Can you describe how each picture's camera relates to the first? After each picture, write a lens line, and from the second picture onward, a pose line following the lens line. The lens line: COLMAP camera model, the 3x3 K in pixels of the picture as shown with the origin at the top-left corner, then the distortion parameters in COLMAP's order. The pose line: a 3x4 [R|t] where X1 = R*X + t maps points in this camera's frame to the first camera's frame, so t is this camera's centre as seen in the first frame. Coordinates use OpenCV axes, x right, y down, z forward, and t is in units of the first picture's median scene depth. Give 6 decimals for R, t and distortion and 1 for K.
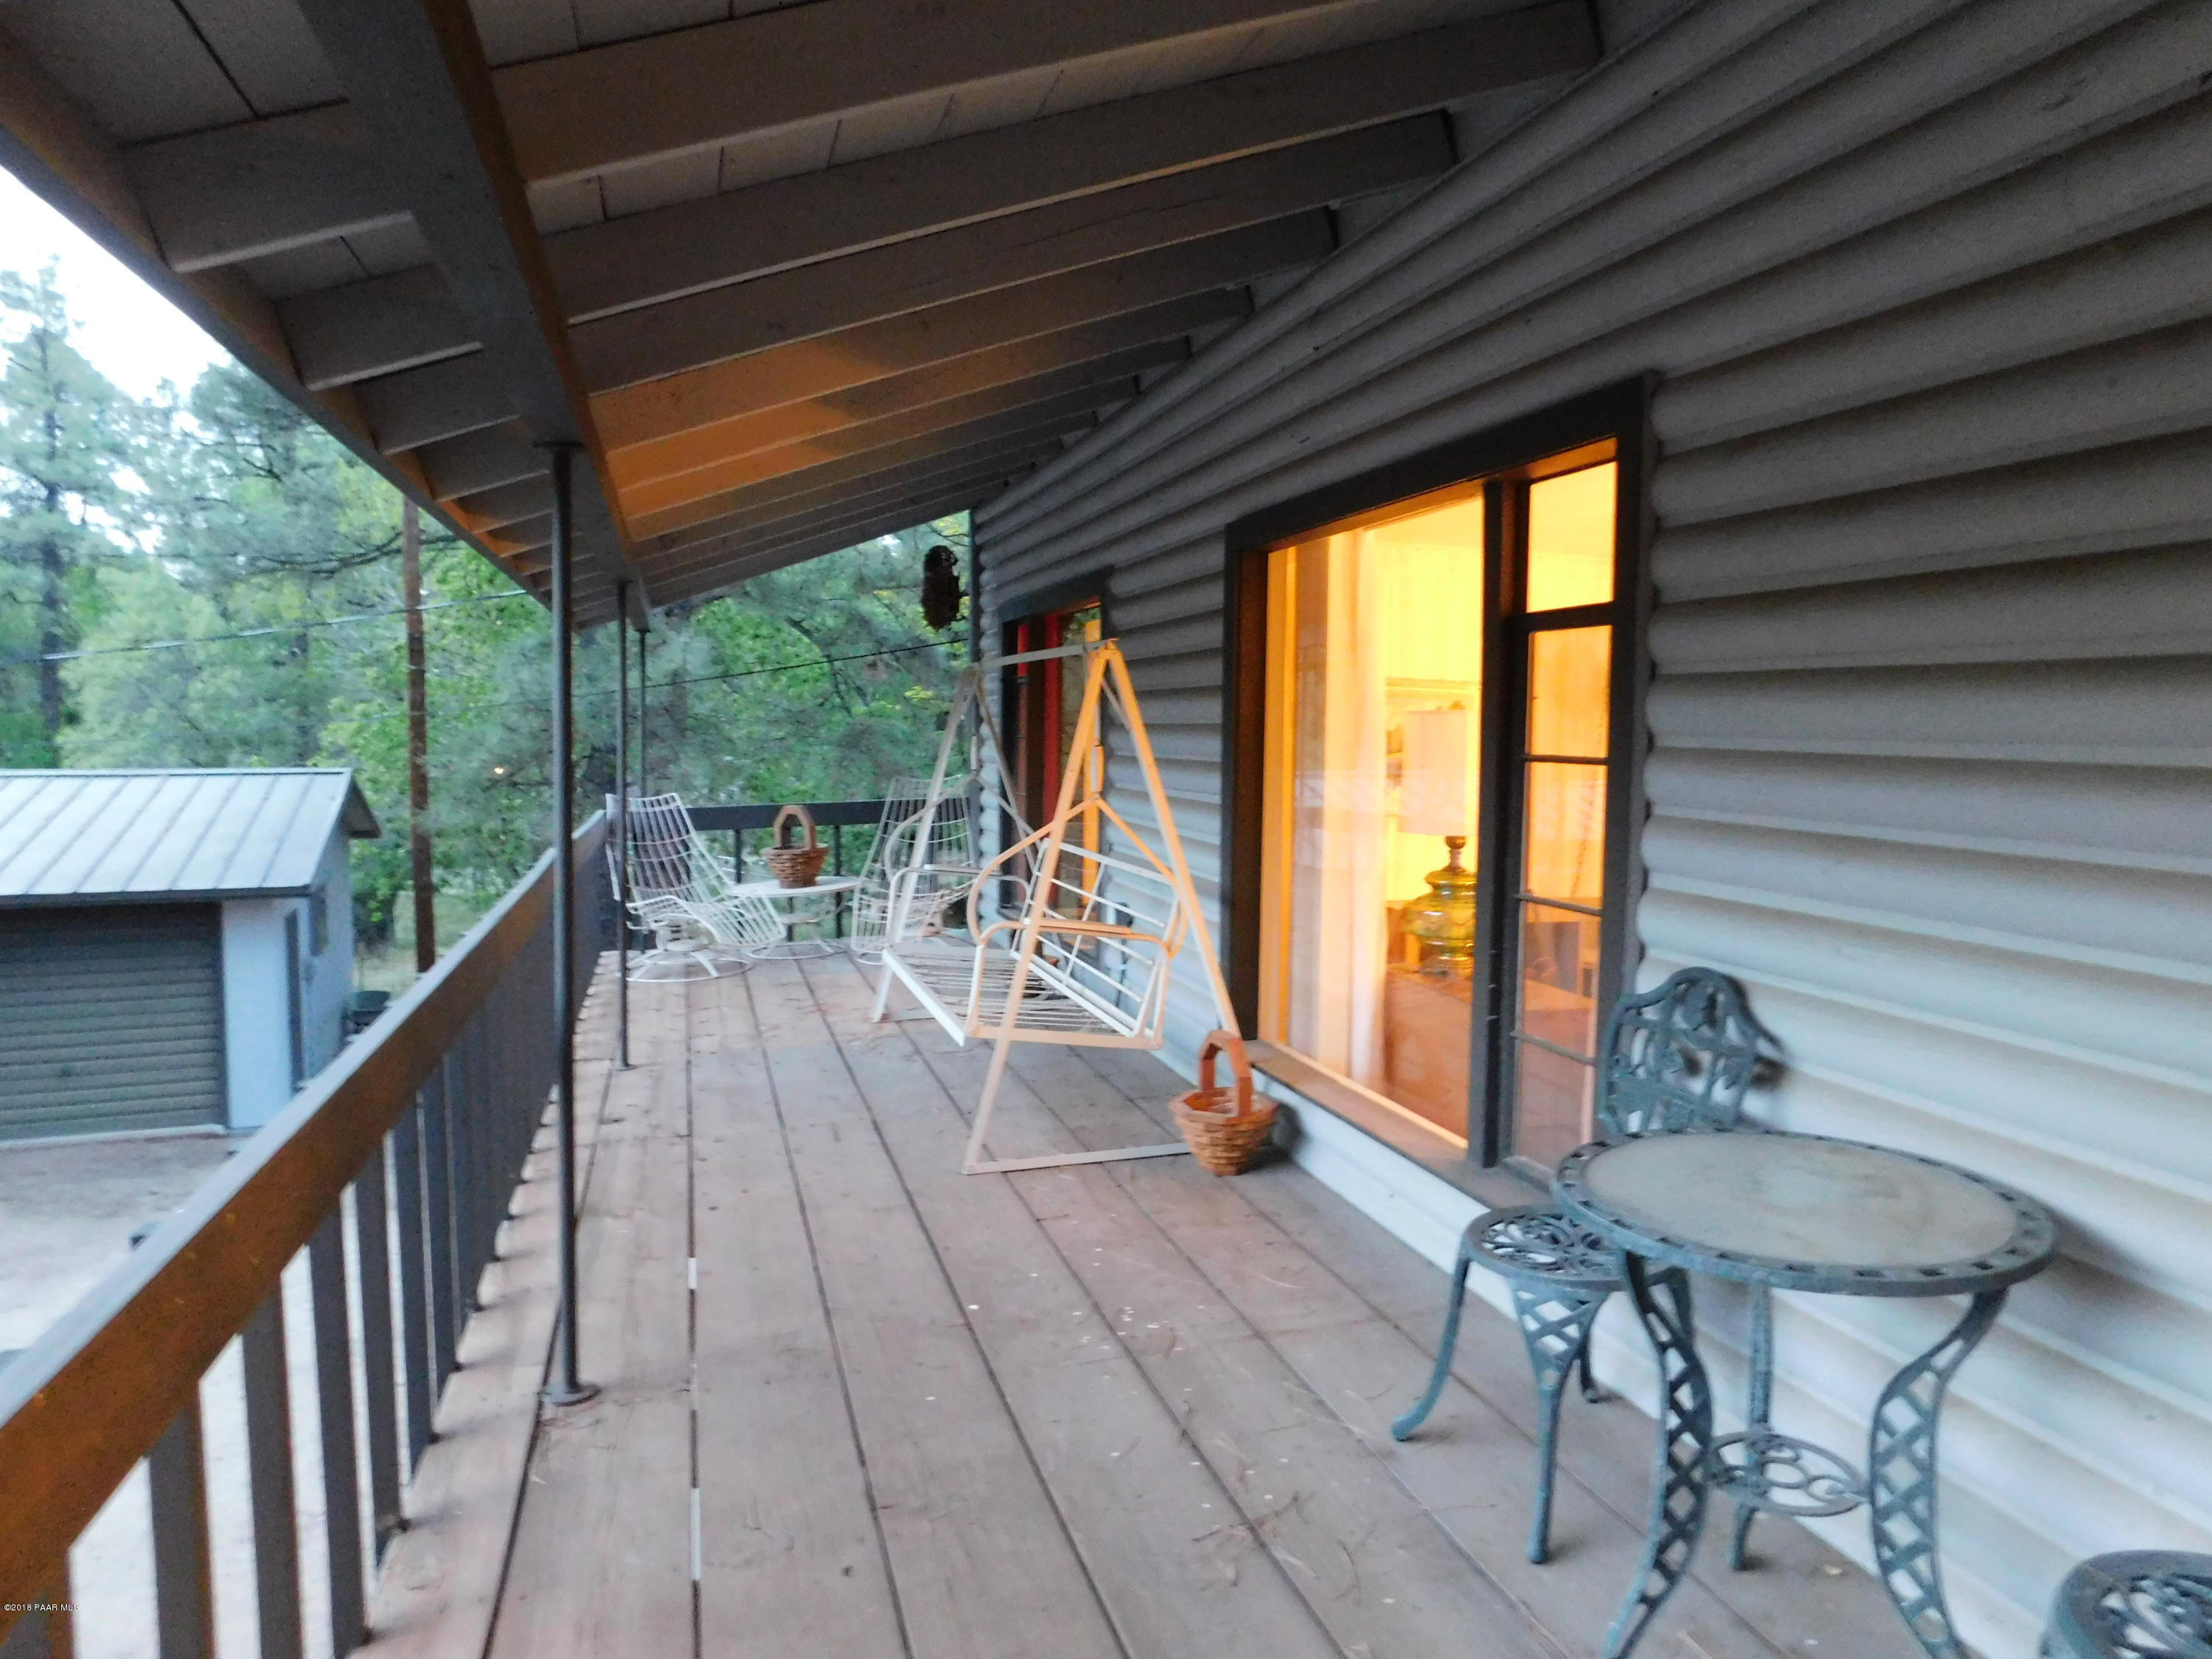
lens RADIAL K [[1470.9, 0, 1116.6], [0, 1470.9, 834.6], [0, 0, 1]] dist [-0.072389, 0.047430]
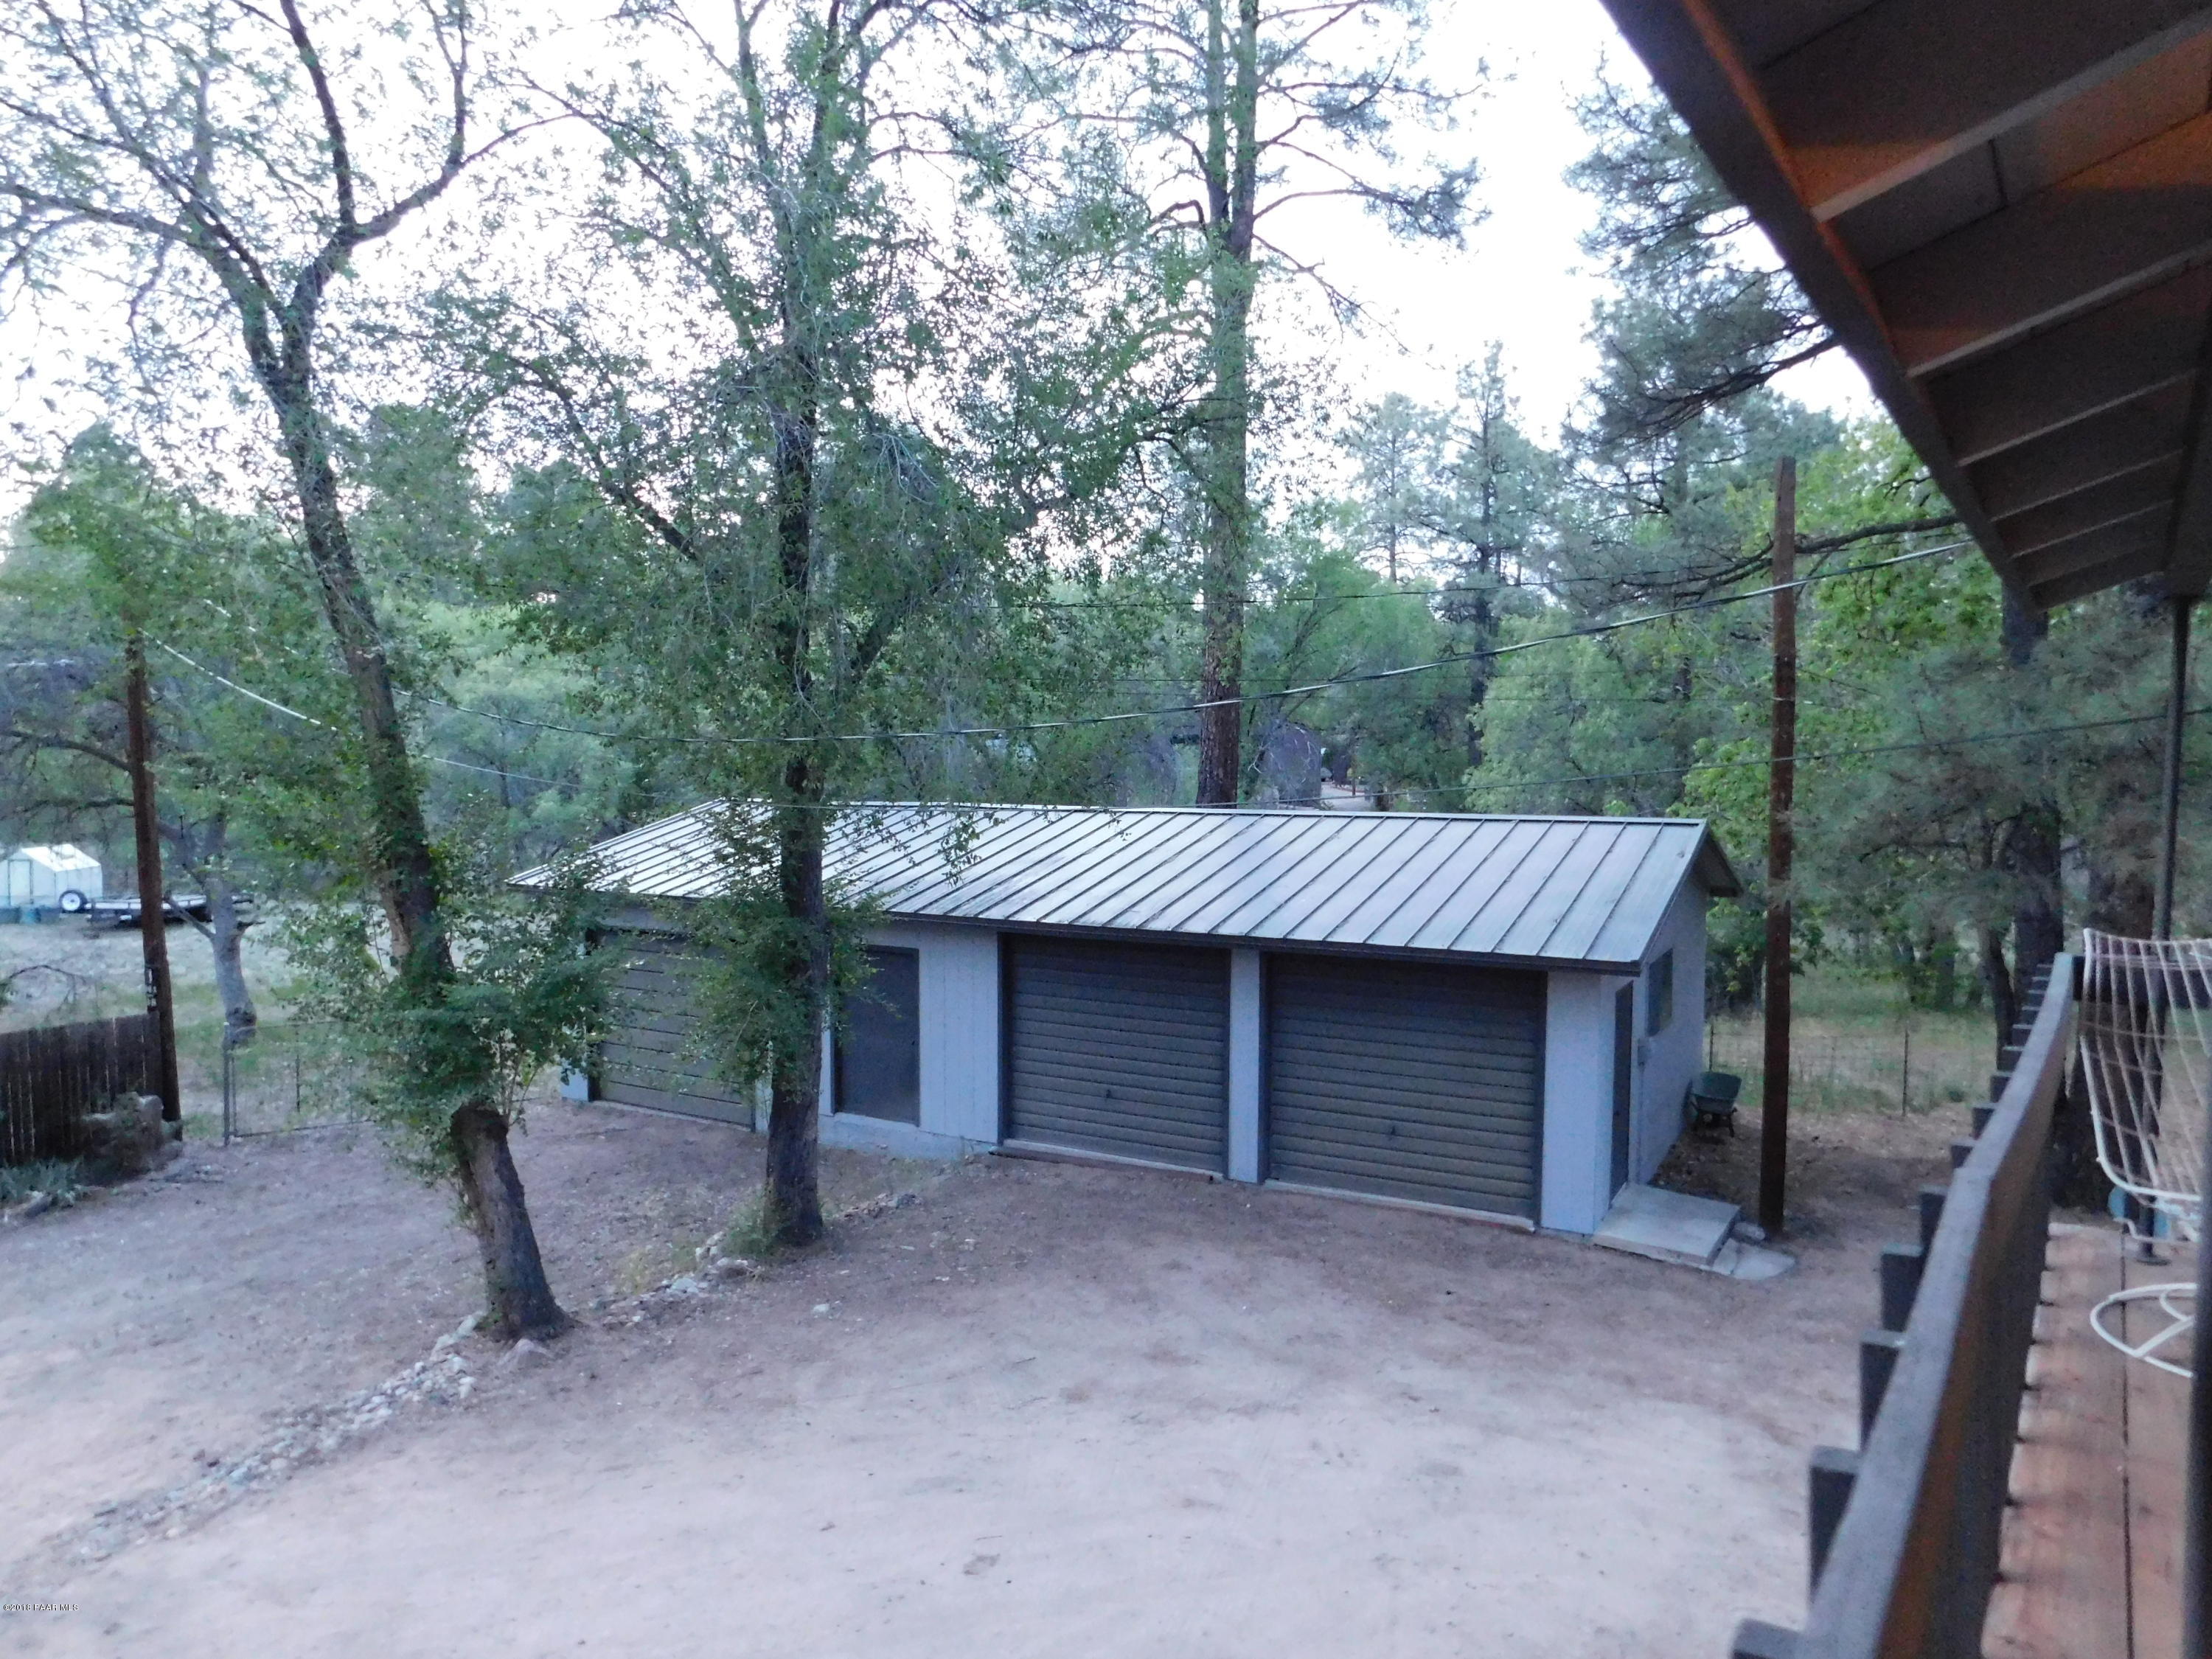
lens RADIAL K [[1470.9, 0, 1116.6], [0, 1470.9, 834.6], [0, 0, 1]] dist [-0.072389, 0.047430]
pose [[0.625043, 0.036917, -0.779717, -0.077729], [-0.057287, 0.998357, 0.001346, -0.018486], [0.778486, 0.043826, 0.626131, 0.193944]]
